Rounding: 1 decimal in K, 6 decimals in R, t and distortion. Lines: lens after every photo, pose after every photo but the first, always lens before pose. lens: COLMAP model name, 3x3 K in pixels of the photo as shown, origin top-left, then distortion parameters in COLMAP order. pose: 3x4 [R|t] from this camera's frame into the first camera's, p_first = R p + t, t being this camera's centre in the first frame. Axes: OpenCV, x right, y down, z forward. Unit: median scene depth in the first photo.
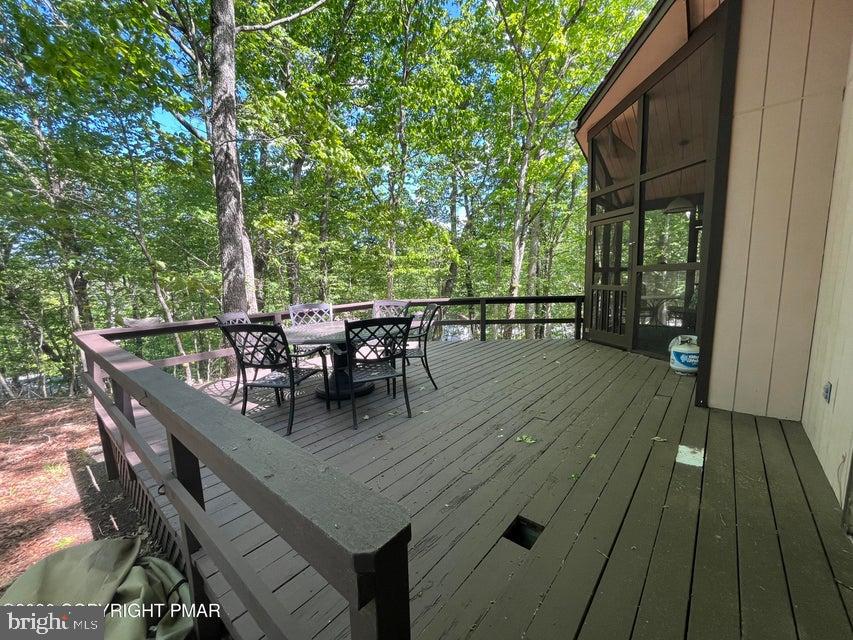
lens RADIAL K [[344.5, 0, 428.1], [0, 344.5, 321.5], [0, 0, 1]] dist [0.000742, -0.000337]
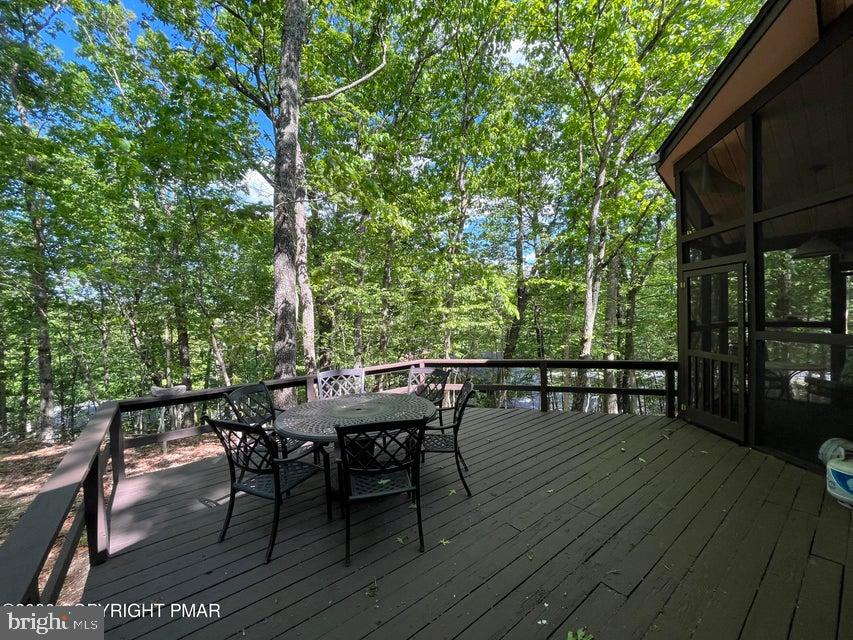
lens RADIAL K [[344.5, 0, 427.4], [0, 344.5, 323.3], [0, 0, 1]] dist [0.000742, -0.000337]
pose [[0.978945, 0.008104, -0.203965, 0.063857], [-0.028561, 0.994820, -0.097553, -0.085272], [0.202118, 0.101325, 0.974106, 0.130641]]
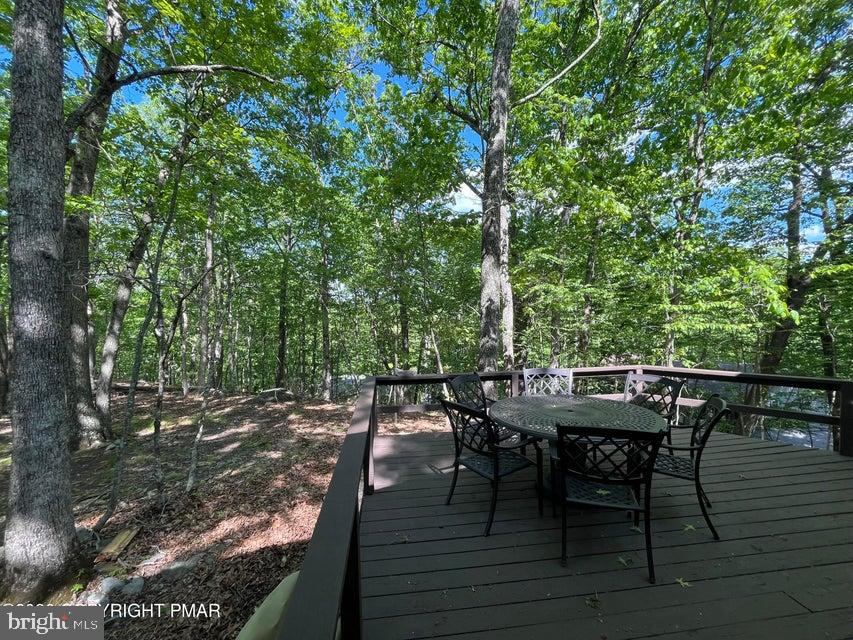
lens RADIAL K [[344.5, 0, 430.3], [0, 344.5, 323.8], [0, 0, 1]] dist [0.000742, -0.000337]
pose [[0.735359, 0.032070, -0.676918, 0.038979], [-0.094849, 0.993918, -0.055950, -0.081807], [0.671007, 0.105348, 0.733929, 0.105723]]
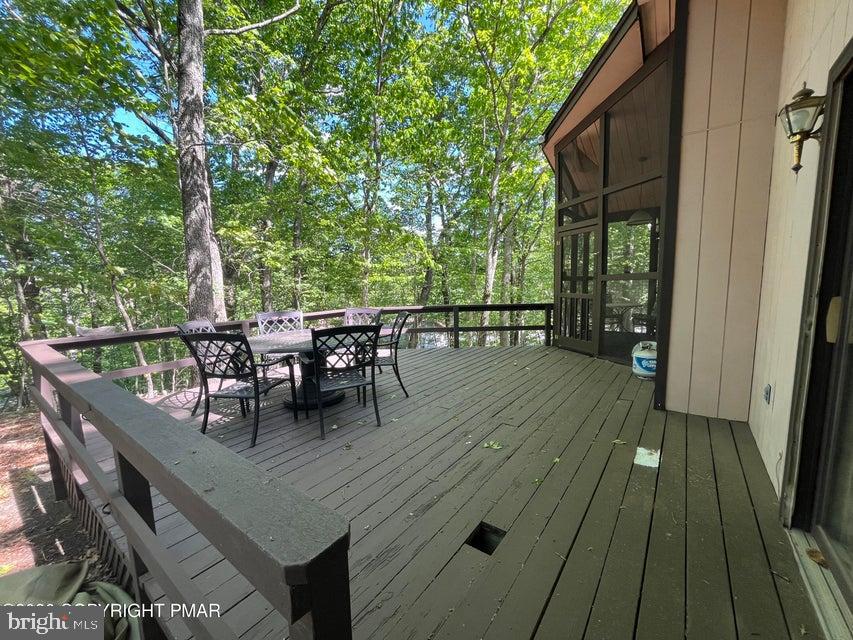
lens RADIAL K [[344.5, 0, 427.3], [0, 344.5, 322.0], [0, 0, 1]] dist [0.000742, -0.000337]
pose [[0.997988, -0.002825, 0.063337, 0.013930], [0.004091, 0.999794, -0.019875, -0.000761], [-0.063268, 0.020094, 0.997794, -0.003087]]
